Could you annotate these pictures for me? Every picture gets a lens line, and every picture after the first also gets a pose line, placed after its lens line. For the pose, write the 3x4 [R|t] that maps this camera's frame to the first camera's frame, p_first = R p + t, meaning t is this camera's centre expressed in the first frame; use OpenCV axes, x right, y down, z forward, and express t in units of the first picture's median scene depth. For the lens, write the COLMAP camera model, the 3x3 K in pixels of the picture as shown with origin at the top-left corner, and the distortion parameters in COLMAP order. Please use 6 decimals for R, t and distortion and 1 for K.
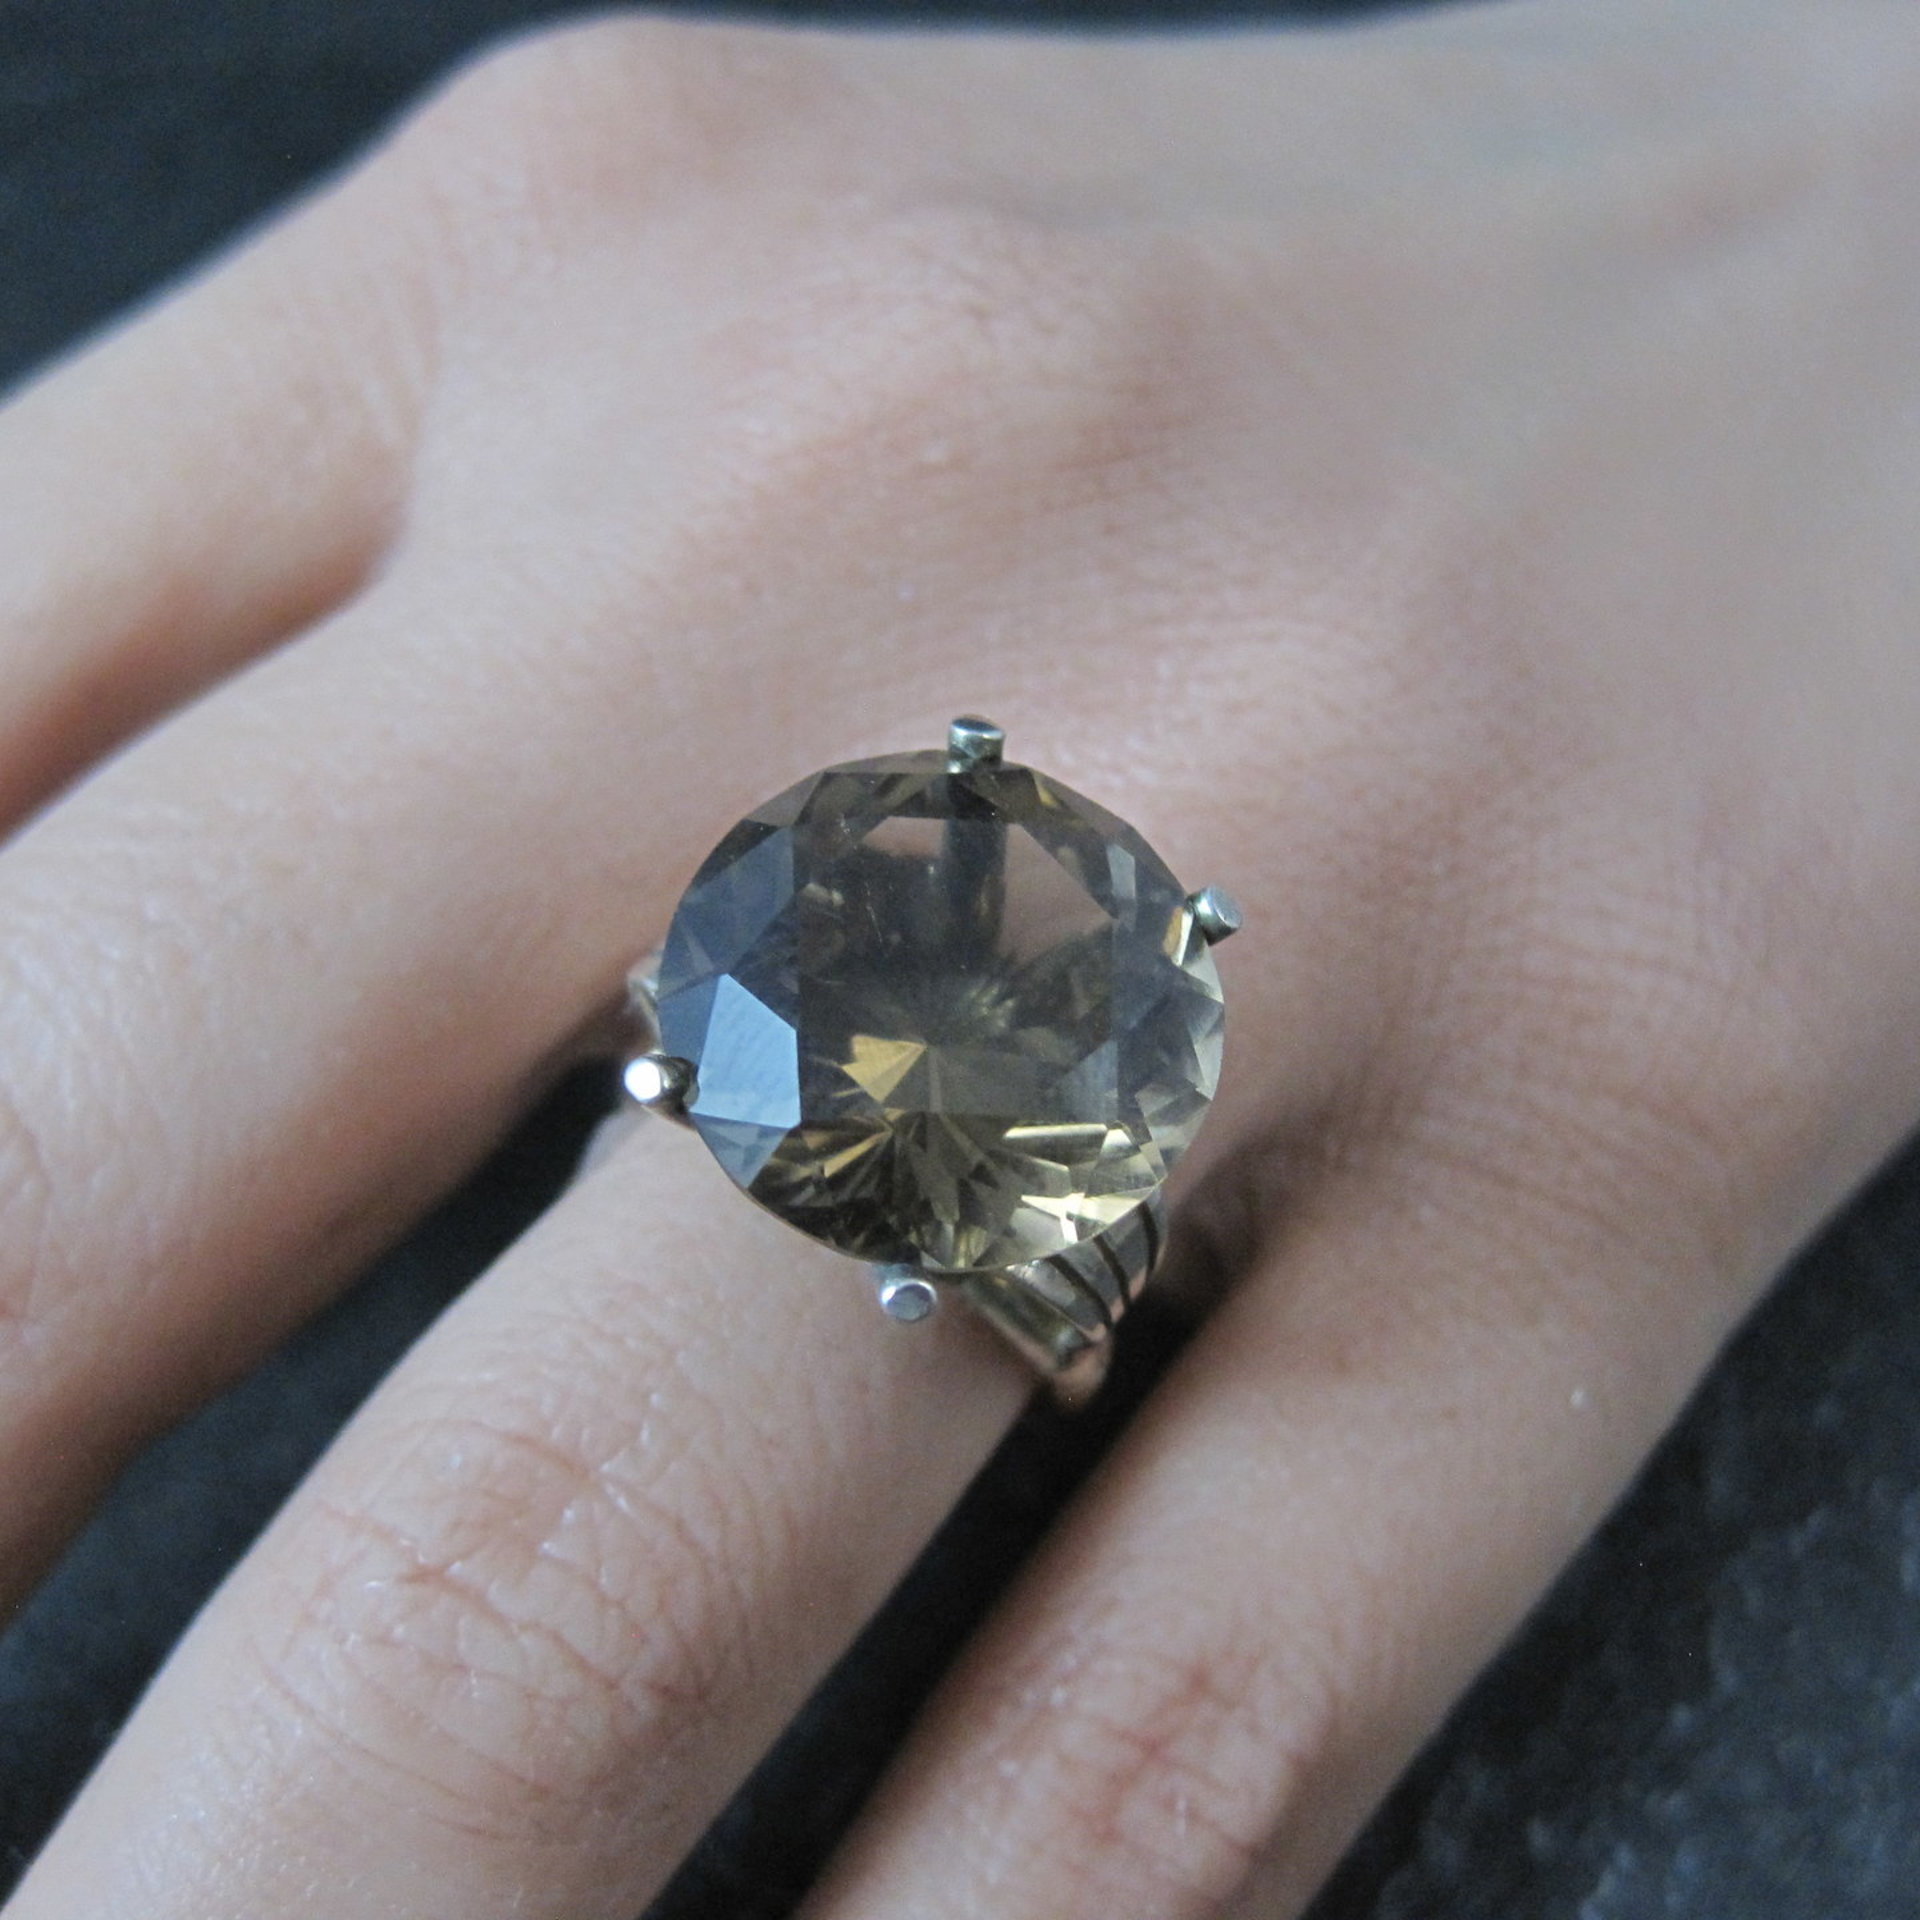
lens RADIAL K [[2552.8, 0, 962.3], [0, 2552.8, 1036.8], [0, 0, 1]] dist [-0.152667, 0.016777]
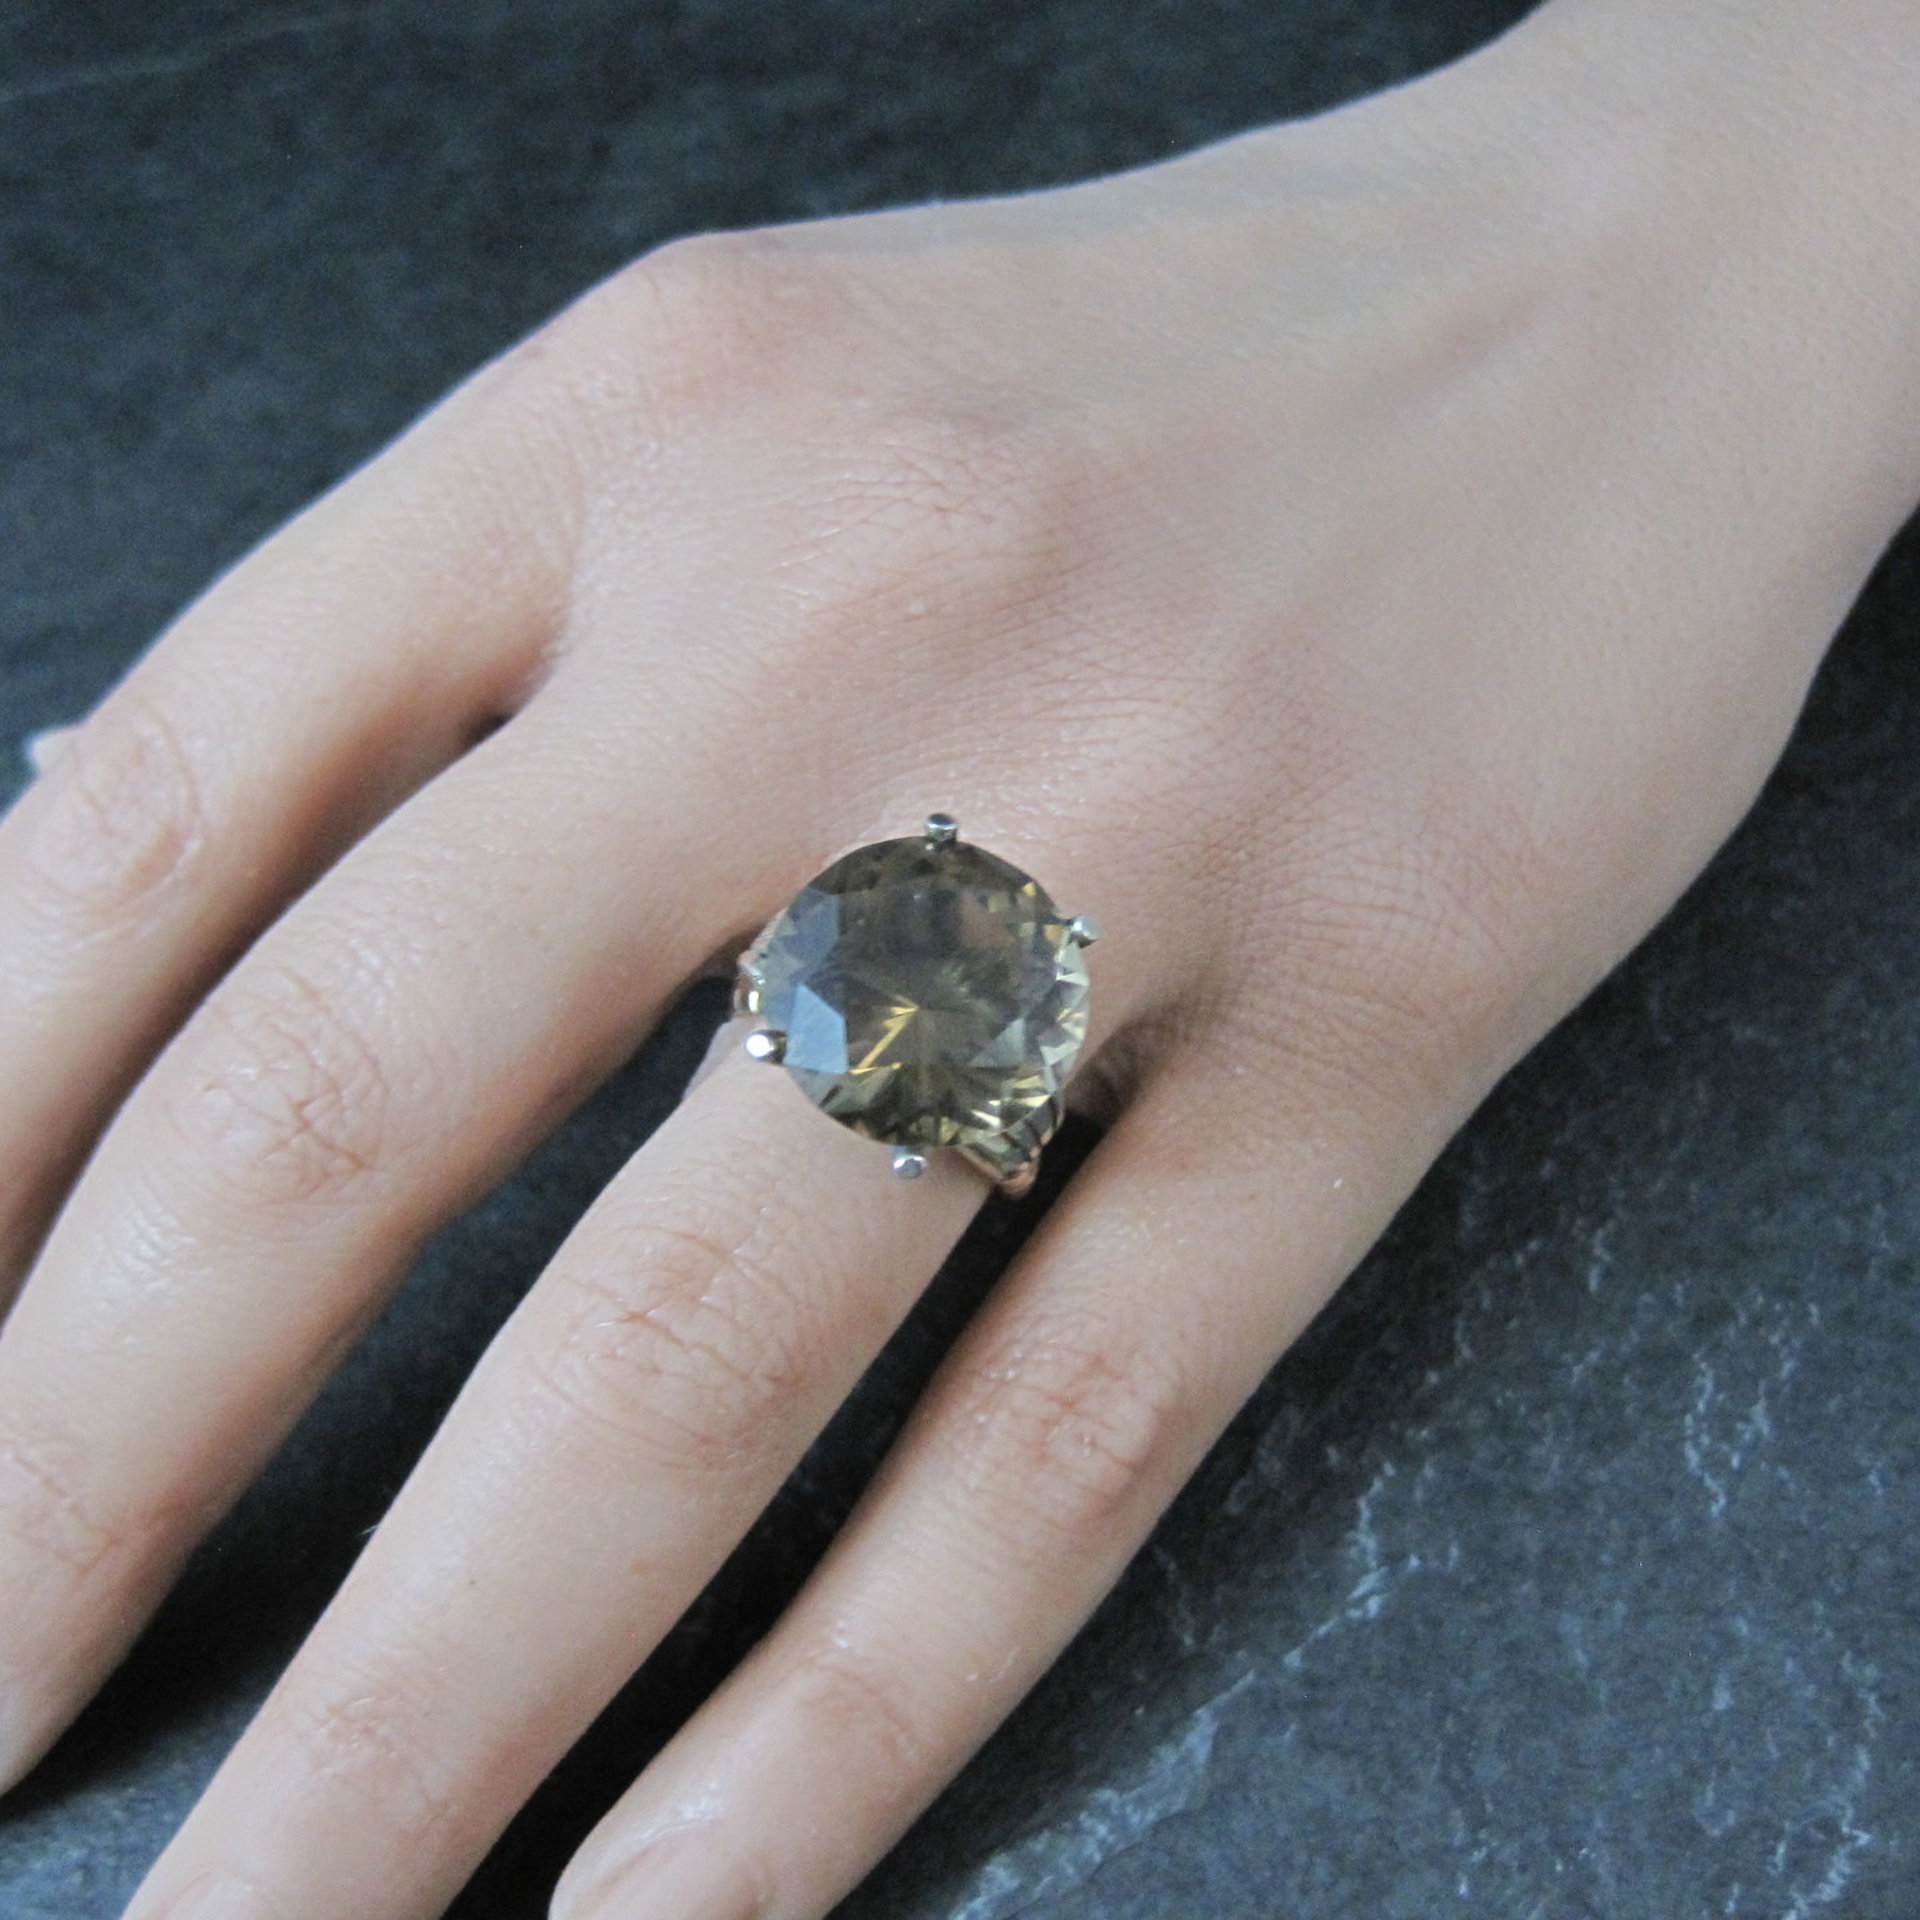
lens RADIAL K [[2552.8, 0, 962.3], [0, 2552.8, 1036.8], [0, 0, 1]] dist [-0.152667, 0.016777]
pose [[0.999703, -0.022655, -0.009002, 0.025900], [0.023692, 0.989876, 0.139942, -0.185796], [0.005740, -0.140114, 0.990119, -0.599351]]
